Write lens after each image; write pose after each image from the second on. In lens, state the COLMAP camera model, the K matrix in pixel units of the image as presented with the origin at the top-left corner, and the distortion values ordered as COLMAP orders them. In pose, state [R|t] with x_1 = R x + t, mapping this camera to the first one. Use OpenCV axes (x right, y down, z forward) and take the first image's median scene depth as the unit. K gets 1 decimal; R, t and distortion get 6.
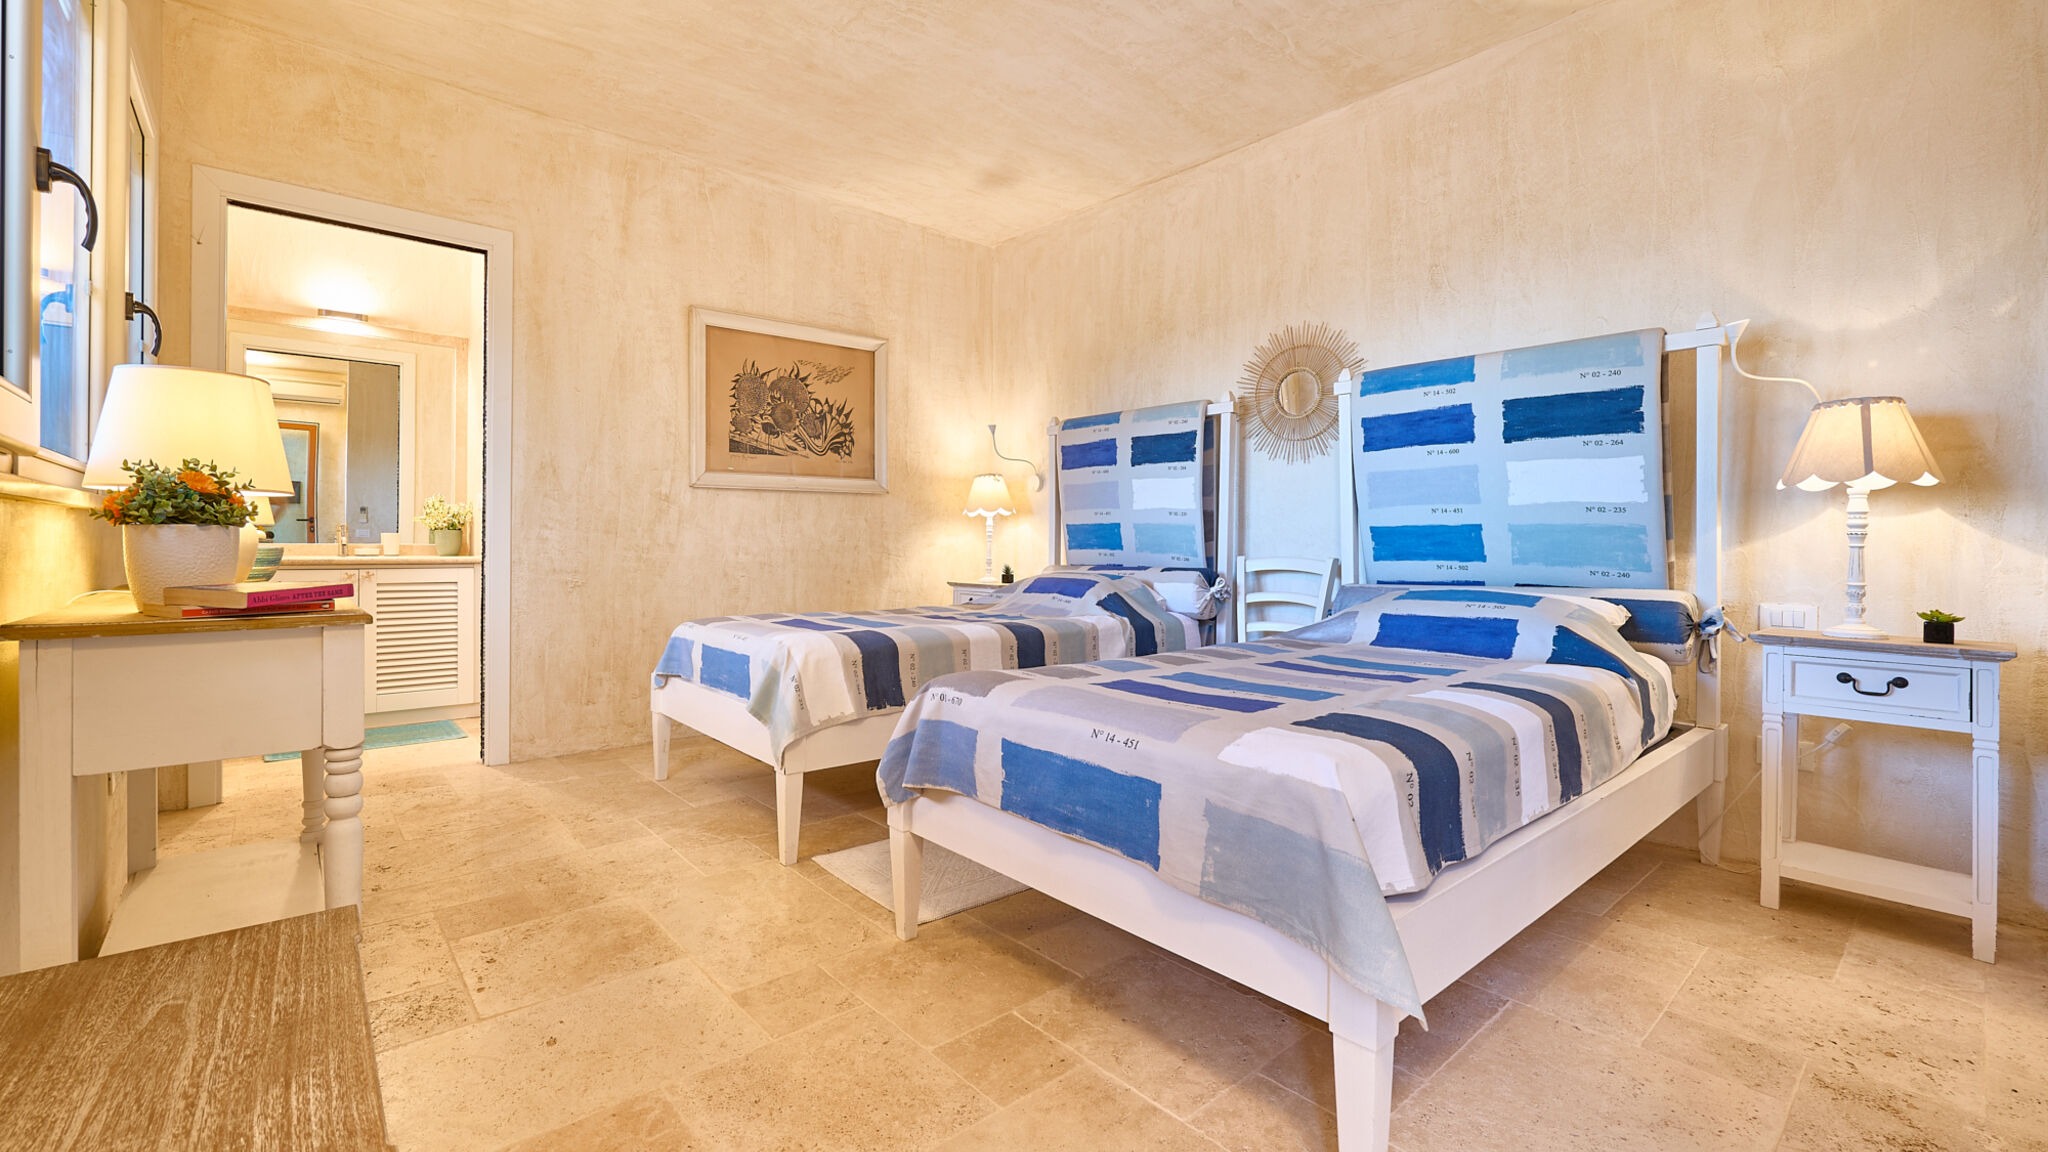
lens RADIAL K [[836.6, 0, 999.5], [0, 836.6, 548.0], [0, 0, 1]] dist [0.001137, -0.000313]
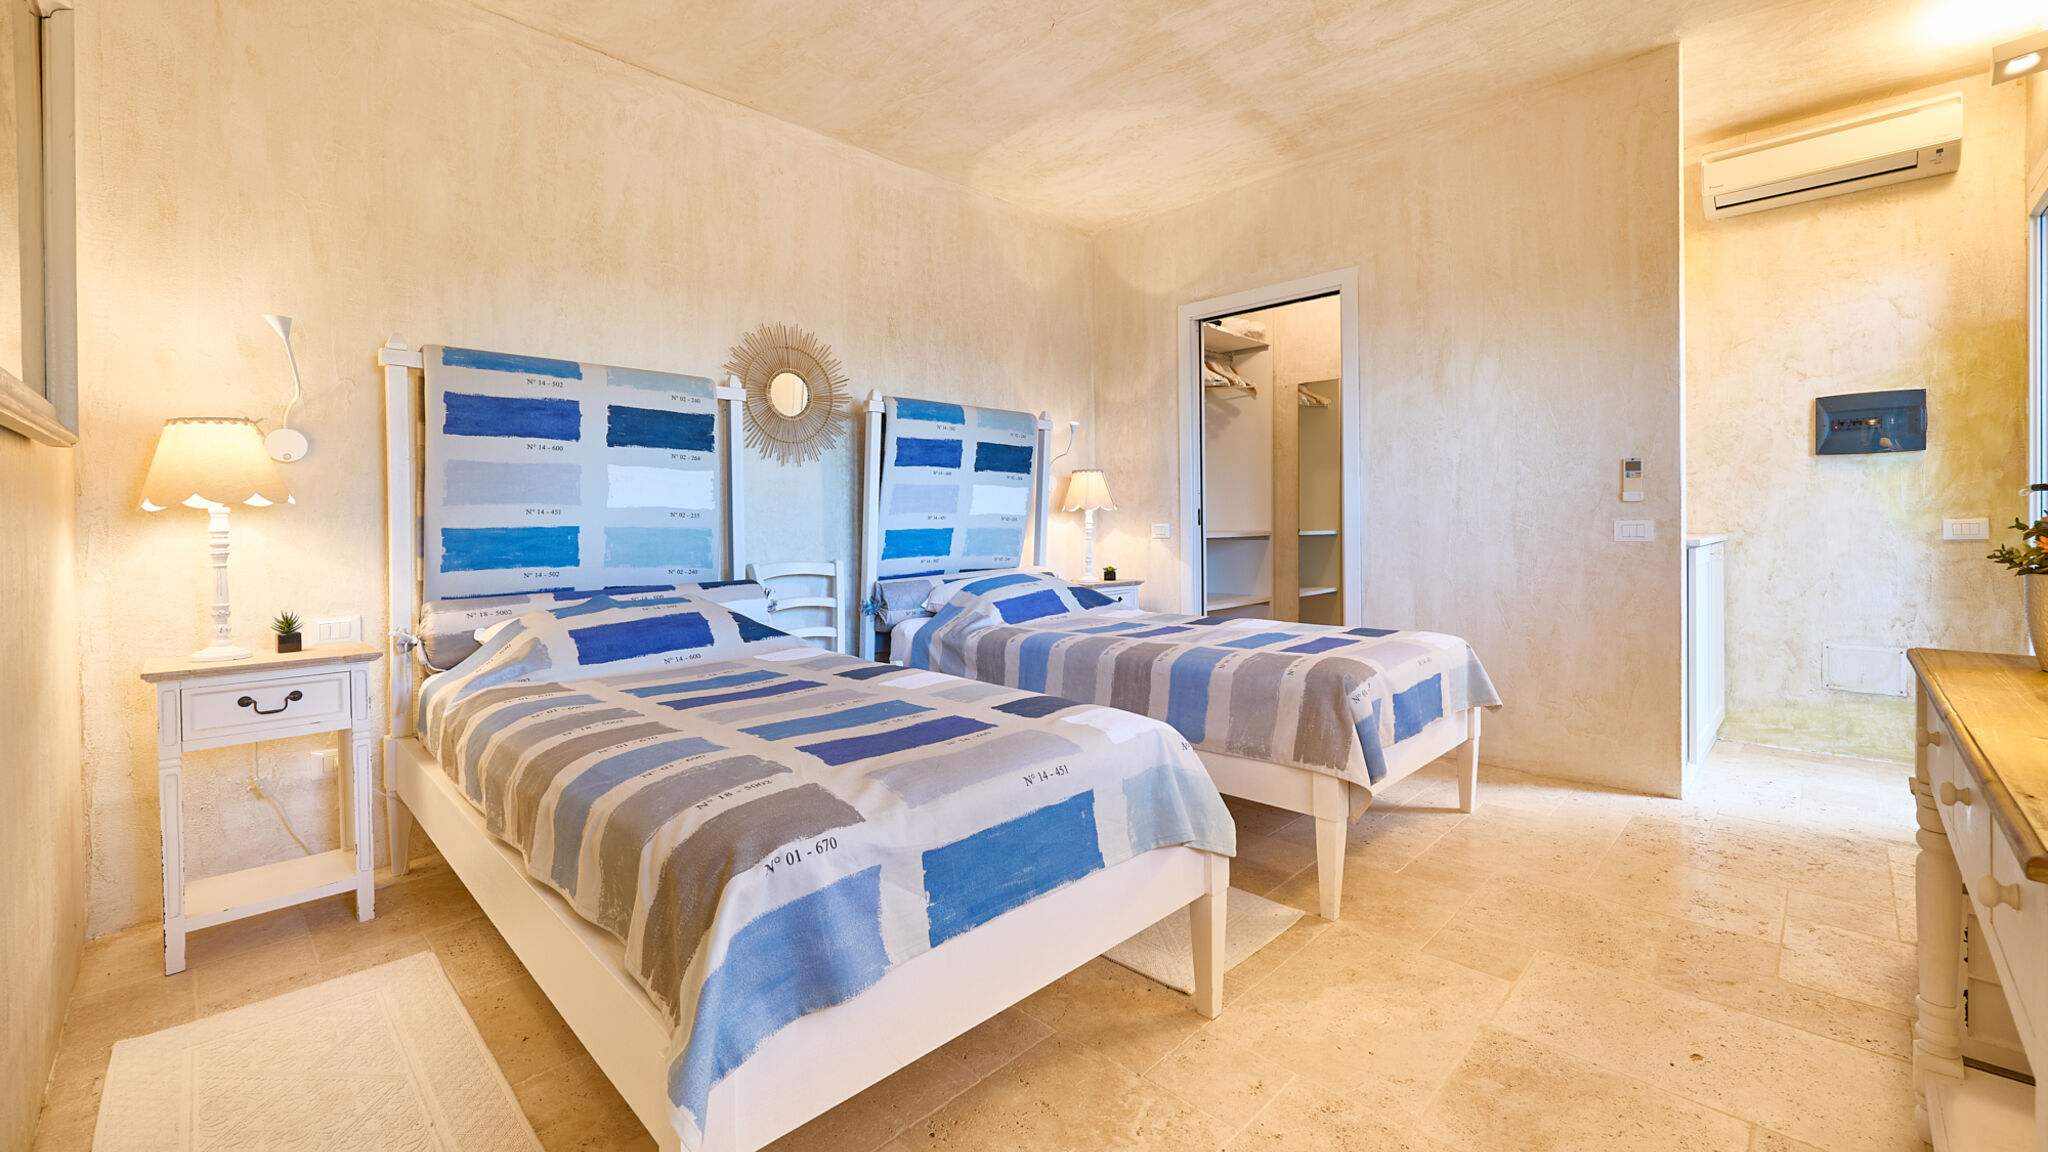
lens RADIAL K [[836.6, 0, 1027.0], [0, 836.6, 513.0], [0, 0, 1]] dist [0.001137, -0.000313]
pose [[-0.080190, 0.012906, 0.996696, -0.522414], [0.024516, 0.999639, -0.010972, -0.023965], [-0.996478, 0.023555, -0.080478, 0.659316]]
